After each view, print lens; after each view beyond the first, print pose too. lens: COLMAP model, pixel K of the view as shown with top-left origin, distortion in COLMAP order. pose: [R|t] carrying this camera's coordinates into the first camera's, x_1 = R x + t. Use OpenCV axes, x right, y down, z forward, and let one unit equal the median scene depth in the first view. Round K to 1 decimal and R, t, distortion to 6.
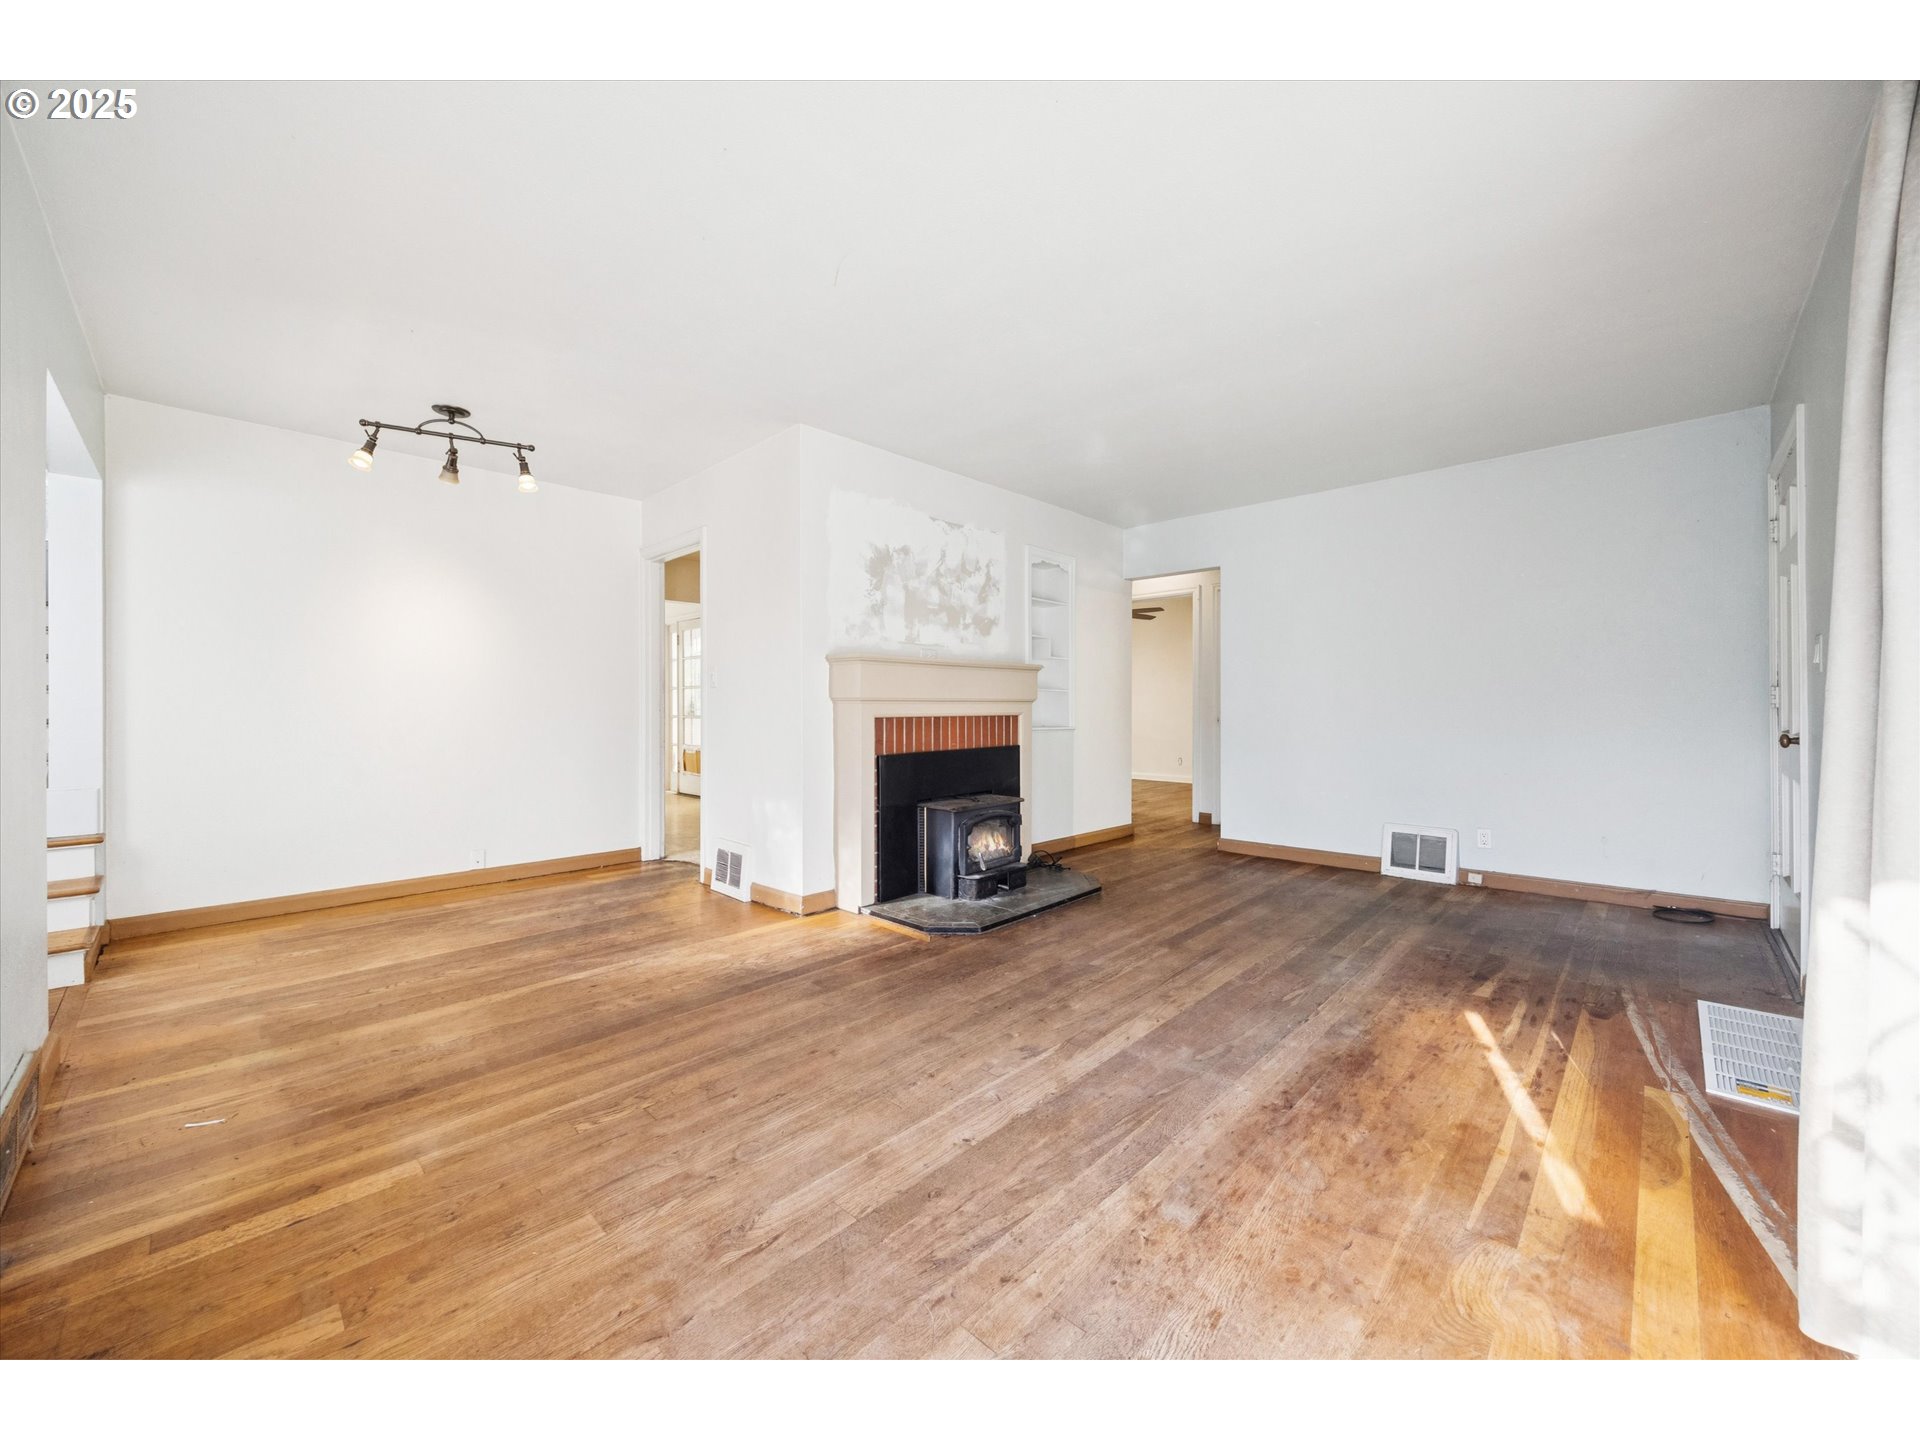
lens RADIAL K [[731.6, 0, 963.6], [0, 731.6, 713.0], [0, 0, 1]] dist [-0.005705, 0.000883]
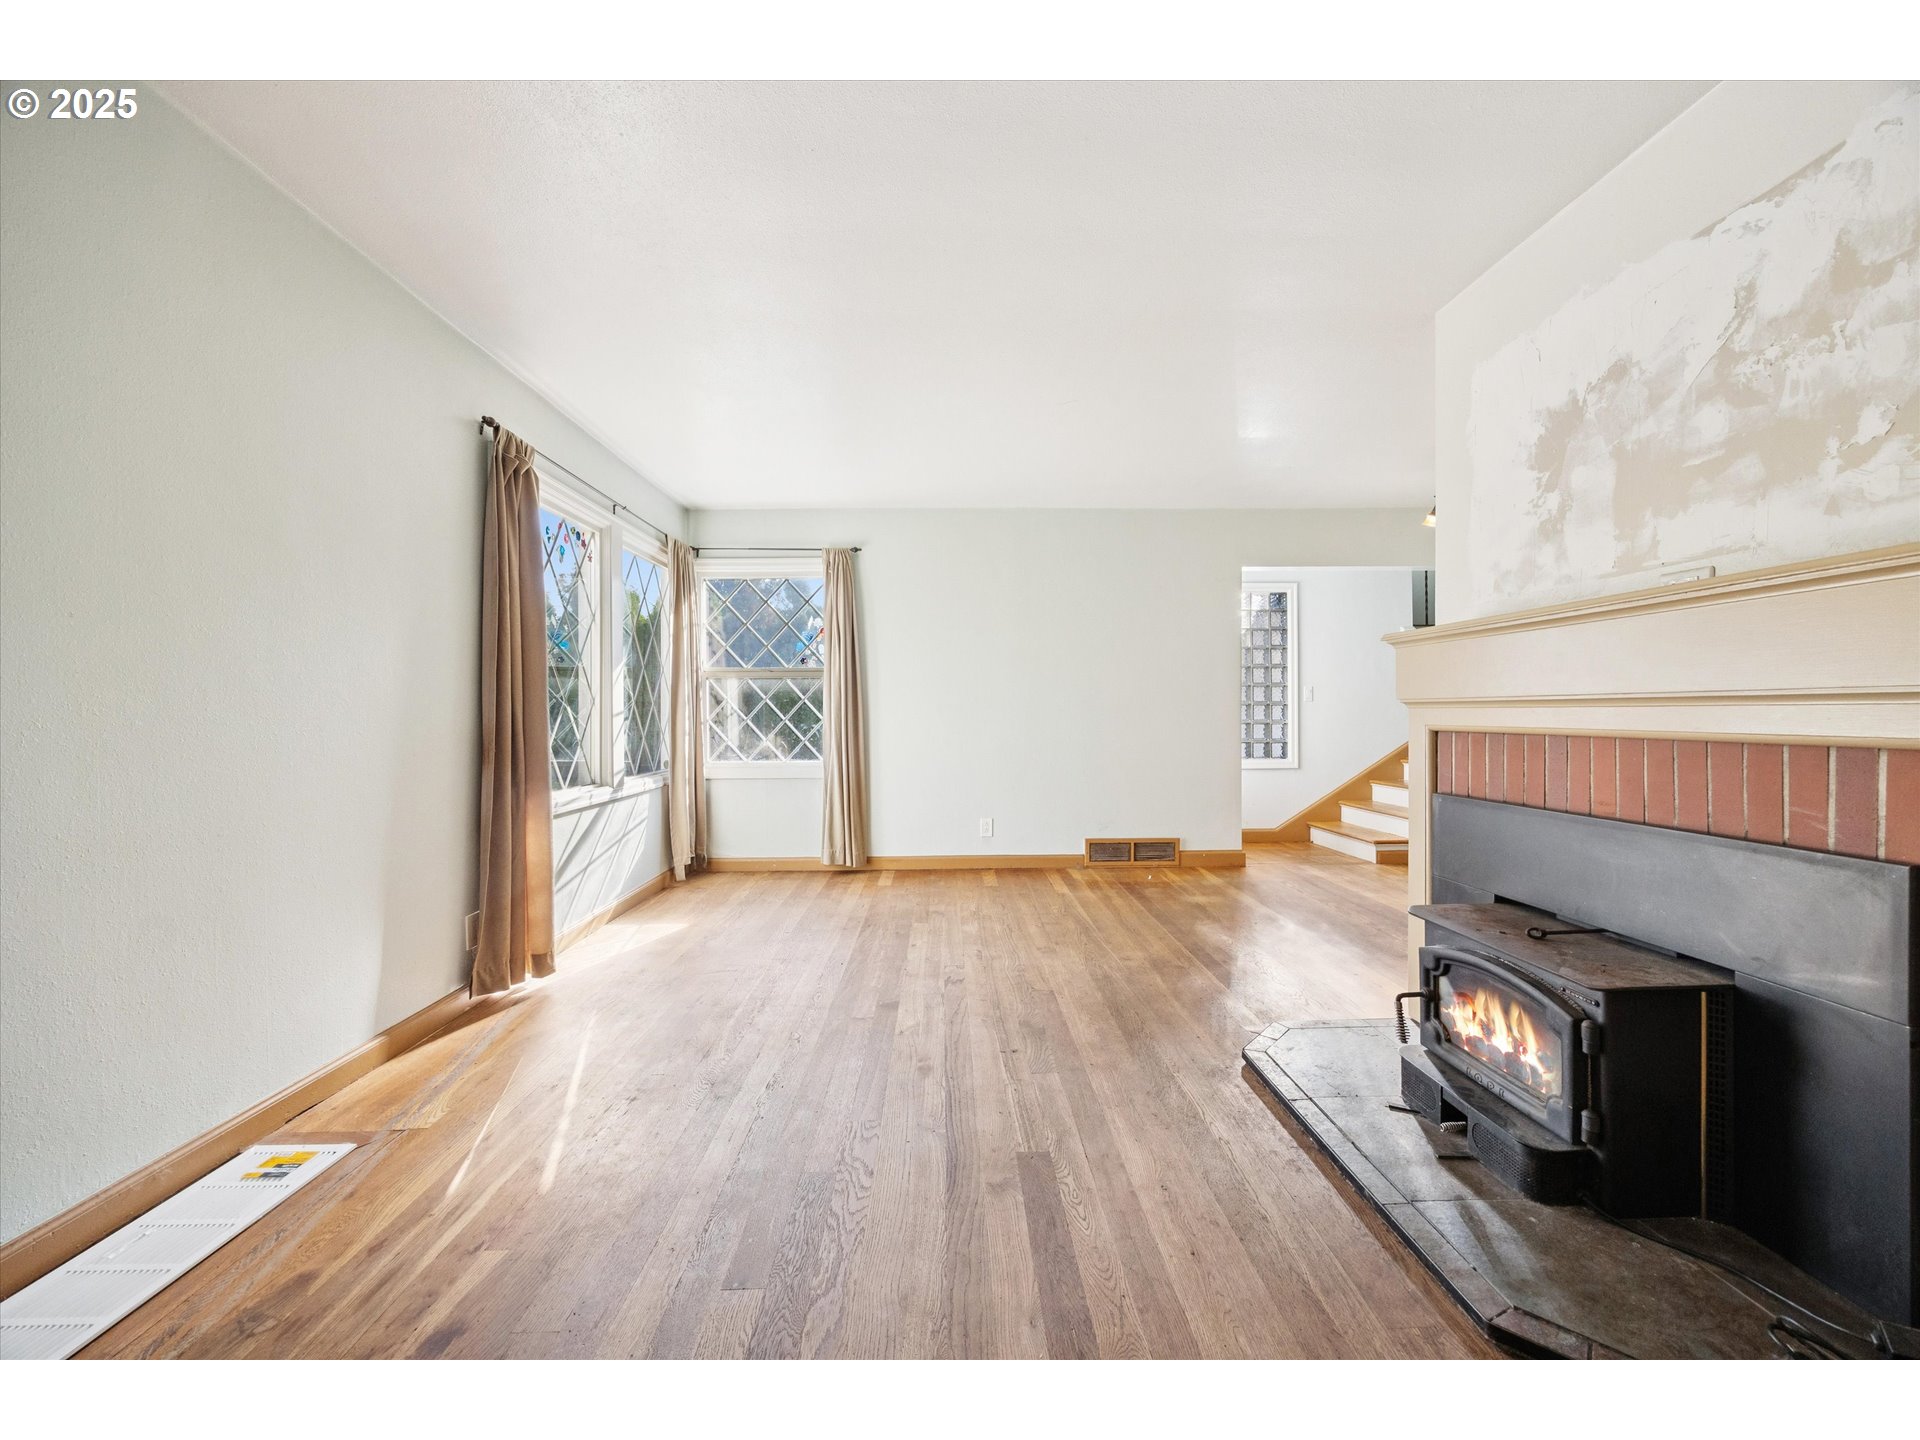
lens RADIAL K [[731.6, 0, 969.0], [0, 731.6, 723.9], [0, 0, 1]] dist [-0.005705, 0.000883]
pose [[-0.697643, 0.017953, -0.716221, 0.600300], [0.001810, 0.999727, 0.023296, -0.014590], [0.716444, 0.014956, -0.697485, 1.159234]]
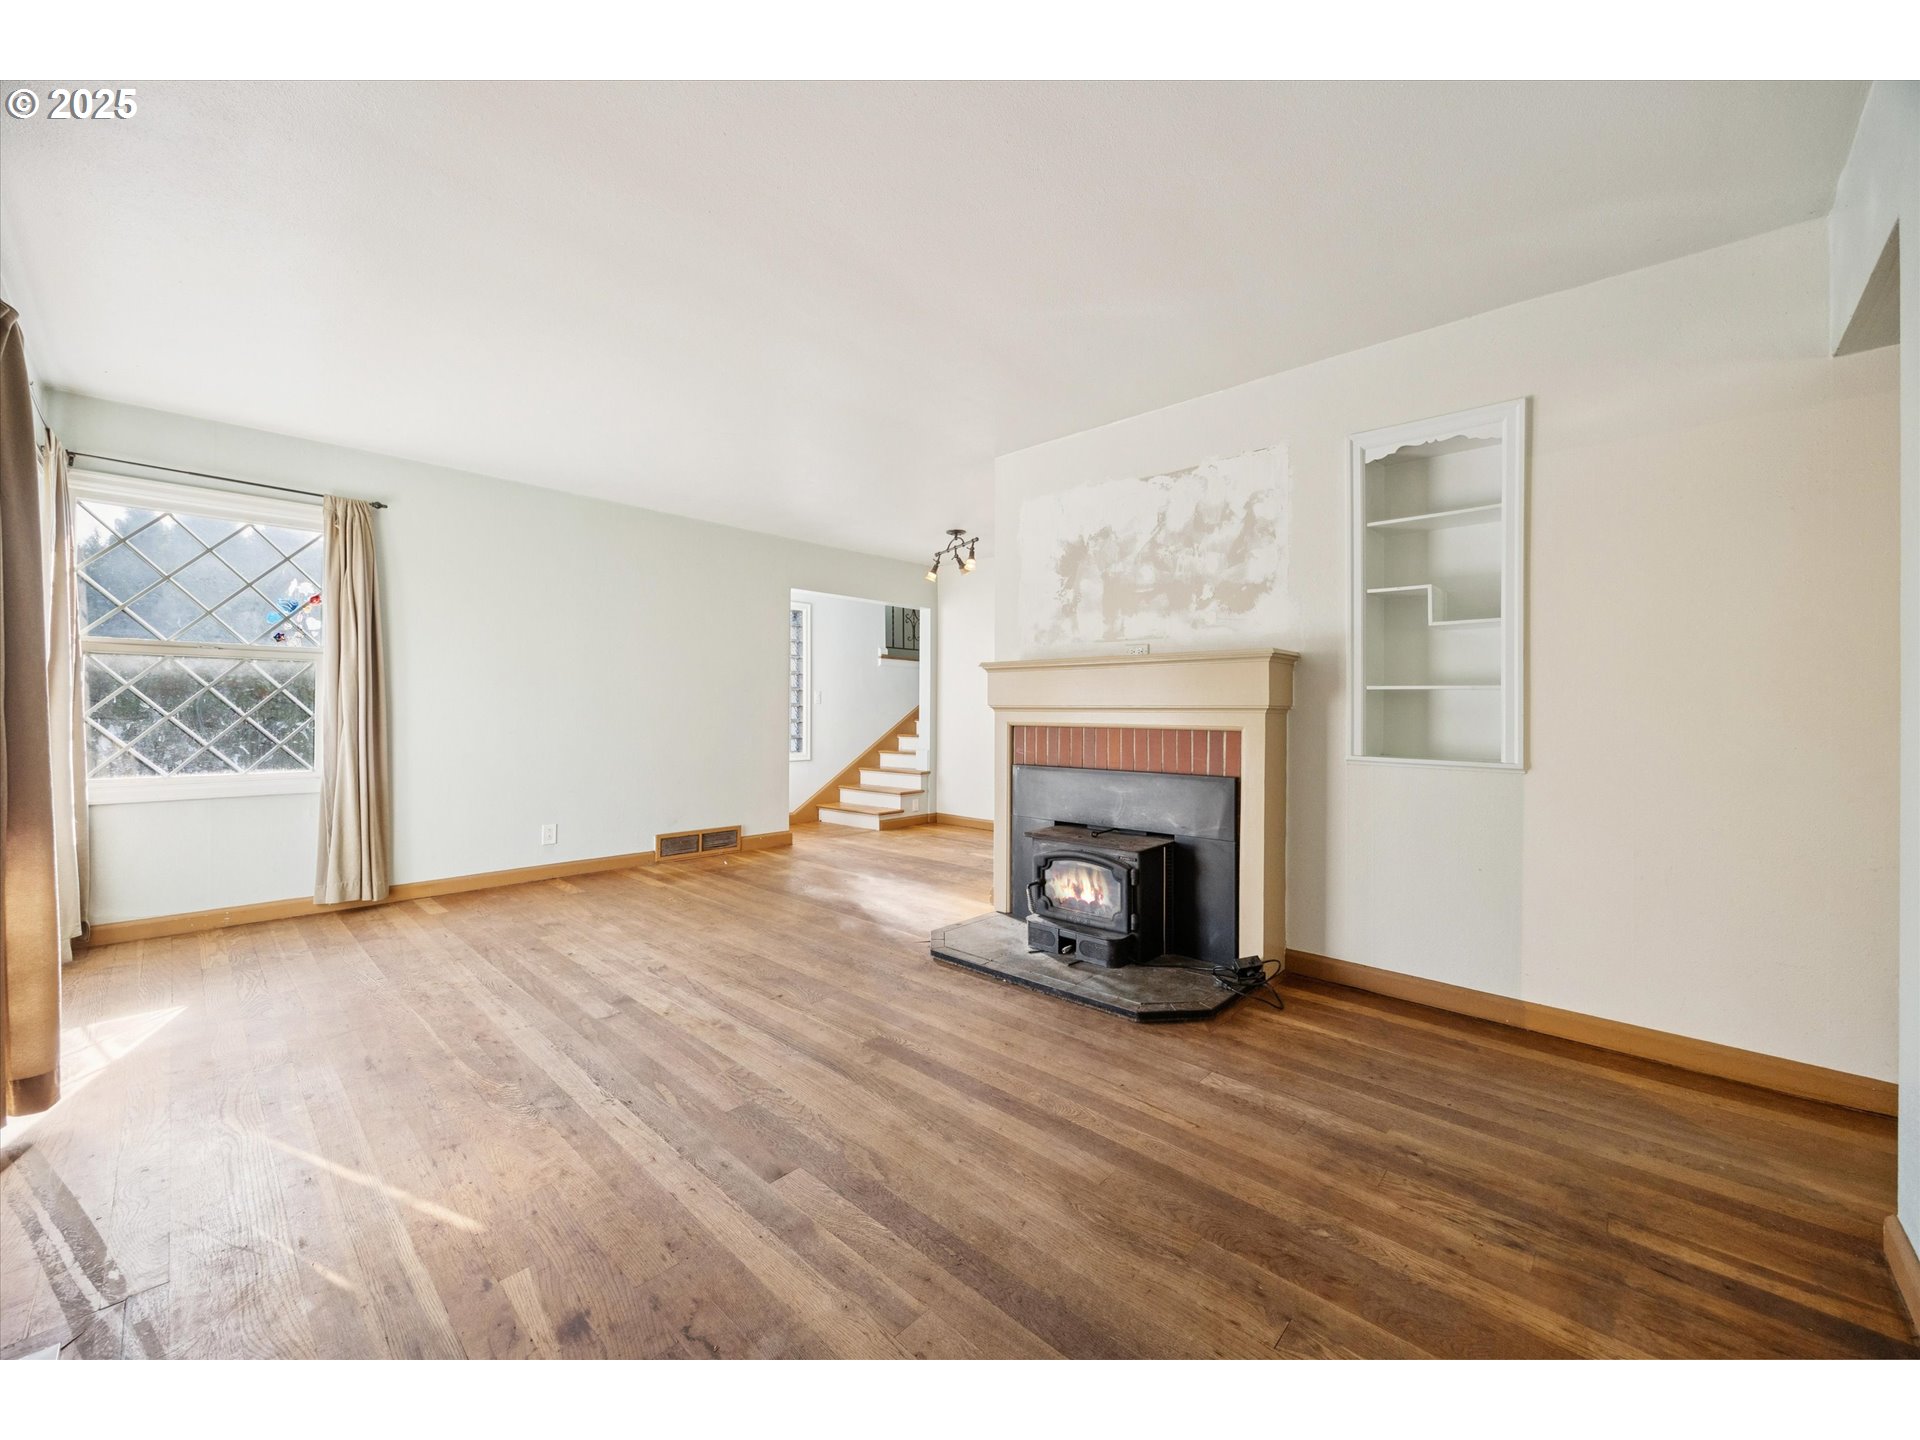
lens RADIAL K [[731.6, 0, 971.4], [0, 731.6, 720.9], [0, 0, 1]] dist [-0.005705, 0.000883]
pose [[0.025769, 0.013375, -0.999578, 0.872786], [-0.015329, 0.999798, 0.012982, -0.012544], [0.999550, 0.014988, 0.025969, 0.928056]]
